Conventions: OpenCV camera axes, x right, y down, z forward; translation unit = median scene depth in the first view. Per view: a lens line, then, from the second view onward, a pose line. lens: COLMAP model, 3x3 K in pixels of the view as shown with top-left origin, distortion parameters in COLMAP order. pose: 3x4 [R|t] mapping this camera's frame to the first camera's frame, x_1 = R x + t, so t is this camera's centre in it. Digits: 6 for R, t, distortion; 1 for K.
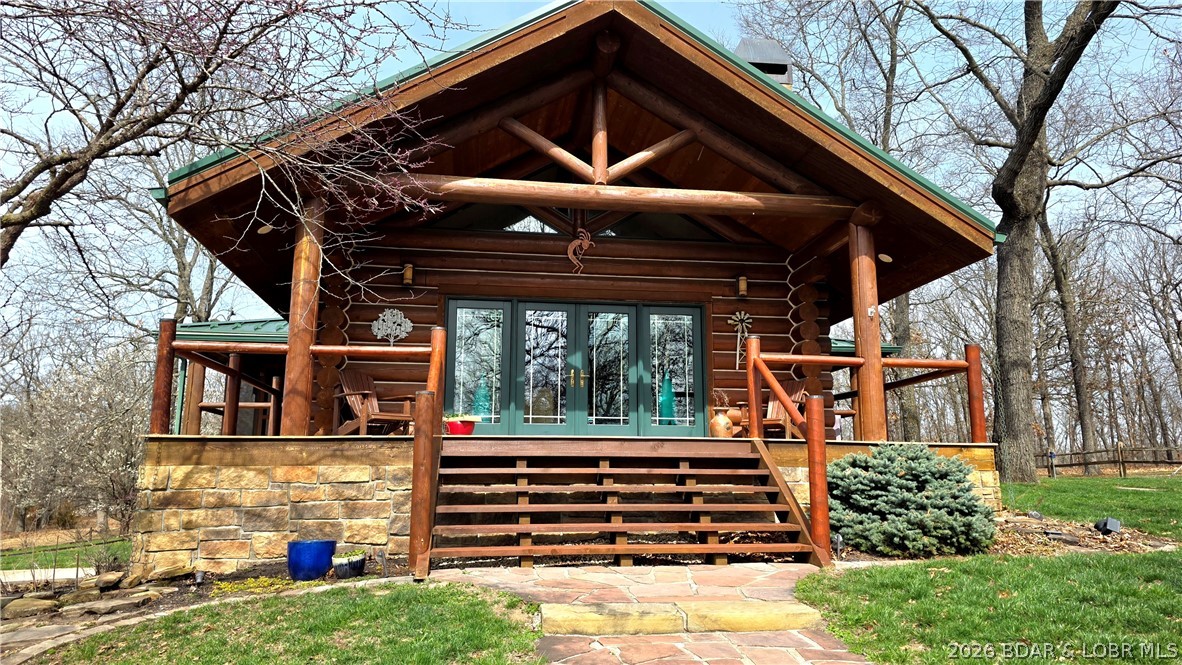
lens RADIAL K [[754.2, 0, 589.7], [0, 754.2, 332.8], [0, 0, 1]] dist [0.005456, 0.000245]
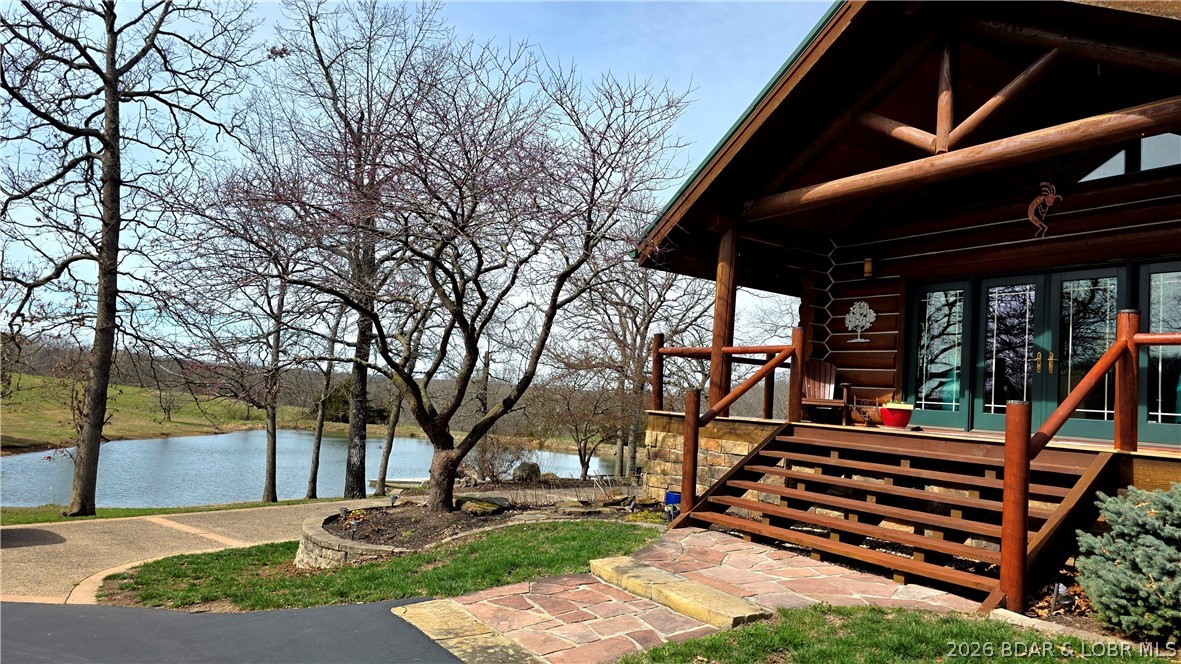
lens RADIAL K [[753.6, 0, 587.6], [0, 753.6, 334.7], [0, 0, 1]] dist [0.005456, 0.000245]
pose [[0.409142, -0.046895, -0.911265, 0.641918], [0.094215, 0.995512, -0.008930, -0.013232], [0.907594, -0.082201, 0.411724, 0.227612]]
